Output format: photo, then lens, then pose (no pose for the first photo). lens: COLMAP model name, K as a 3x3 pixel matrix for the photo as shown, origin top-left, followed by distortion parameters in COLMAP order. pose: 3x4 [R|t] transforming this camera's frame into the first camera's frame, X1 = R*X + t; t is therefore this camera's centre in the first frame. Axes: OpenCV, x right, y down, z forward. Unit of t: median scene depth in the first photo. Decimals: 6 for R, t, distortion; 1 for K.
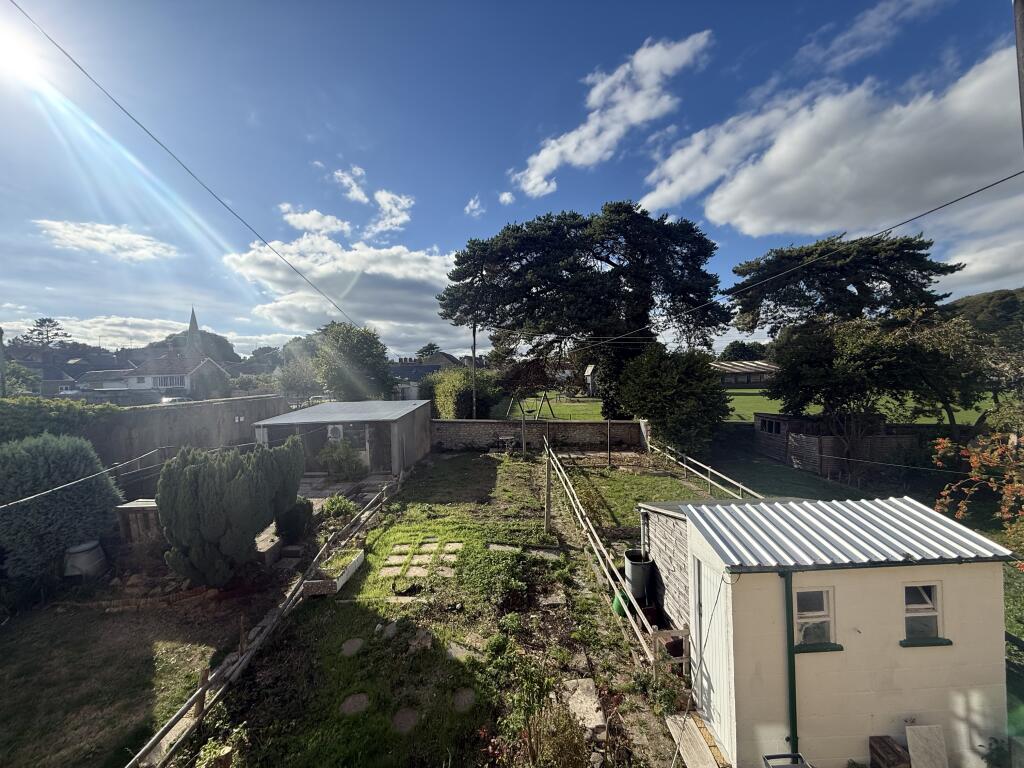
lens RADIAL K [[409.3, 0, 512.0], [0, 409.3, 384.0], [0, 0, 1]] dist [0.000280, 0.000150]
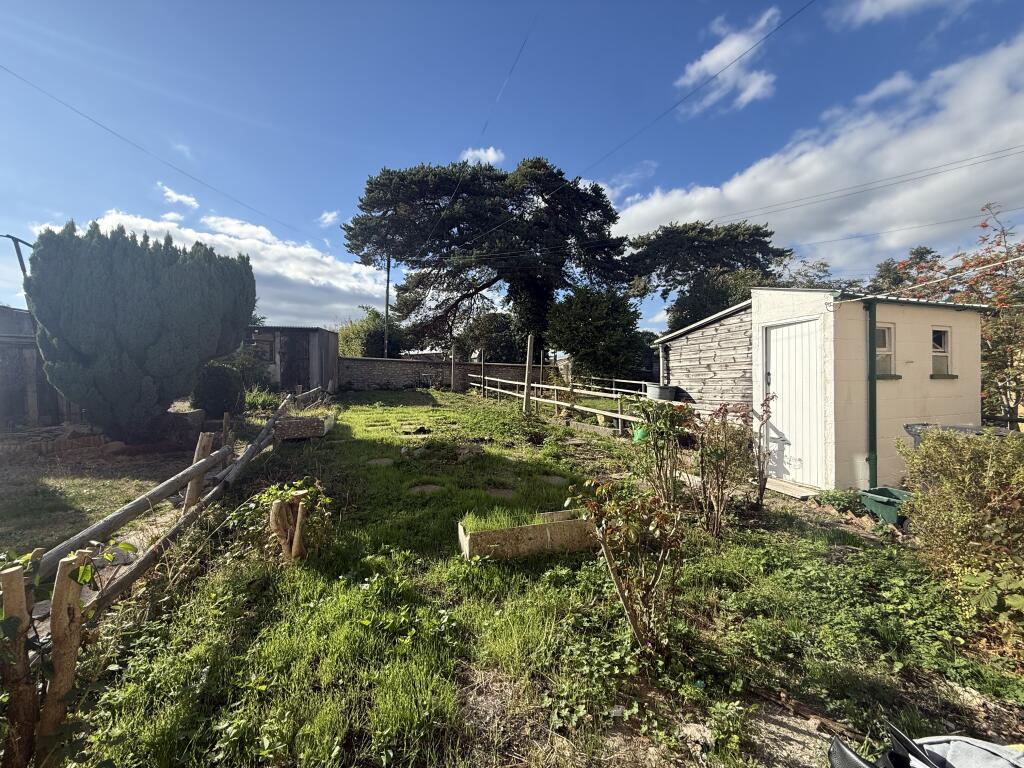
lens RADIAL K [[409.3, 0, 512.0], [0, 409.3, 384.0], [0, 0, 1]] dist [0.000280, 0.000150]
pose [[0.950628, 0.020721, 0.309639, -0.130726], [-0.020059, 0.999785, -0.005324, 0.161643], [-0.309682, -0.001150, 0.950839, 0.061036]]
